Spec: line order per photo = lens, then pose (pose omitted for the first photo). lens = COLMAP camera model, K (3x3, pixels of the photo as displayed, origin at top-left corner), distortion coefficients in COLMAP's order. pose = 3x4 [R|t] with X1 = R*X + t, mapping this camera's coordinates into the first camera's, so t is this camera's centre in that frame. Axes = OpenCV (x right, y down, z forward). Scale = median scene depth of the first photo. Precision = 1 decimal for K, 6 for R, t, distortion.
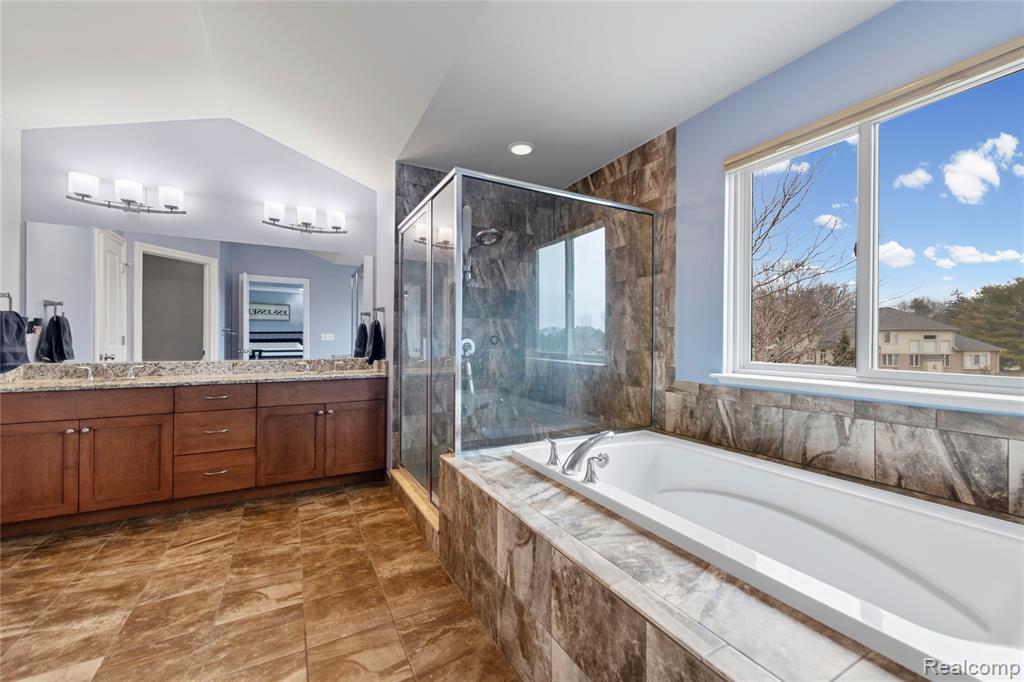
lens RADIAL K [[413.1, 0, 511.8], [0, 413.1, 335.0], [0, 0, 1]] dist [0.002684, 0.000156]
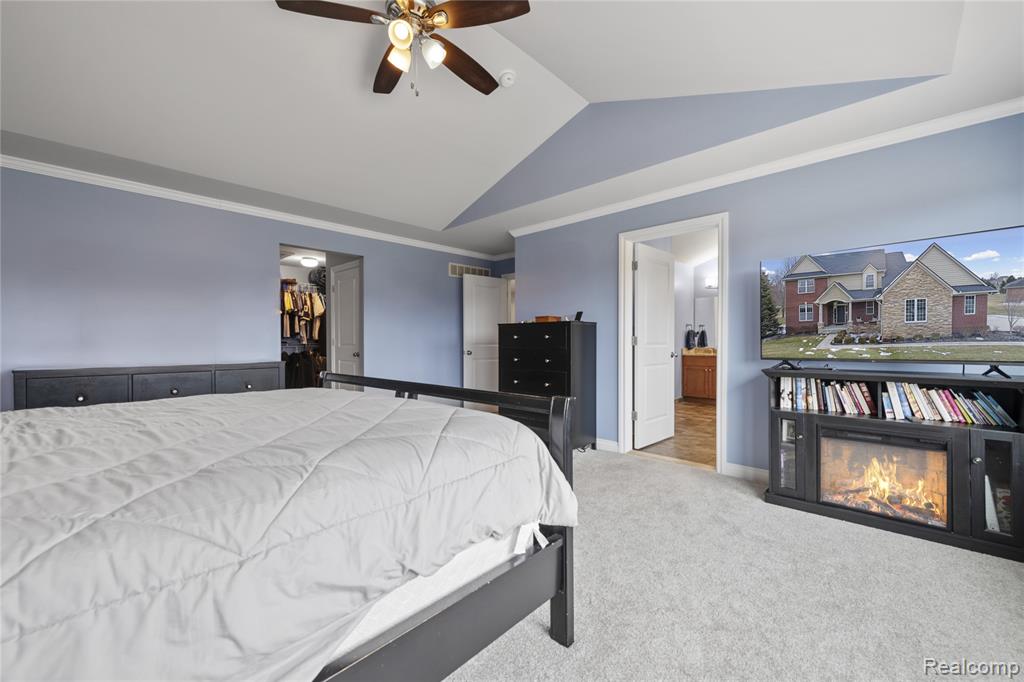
lens RADIAL K [[413.1, 0, 511.2], [0, 413.1, 341.6], [0, 0, 1]] dist [0.002684, 0.000156]
pose [[0.300960, 0.003651, -0.953630, 1.189805], [0.000973, 0.999991, 0.004135, 0.014751], [0.953636, -0.002172, 0.300953, -1.089317]]
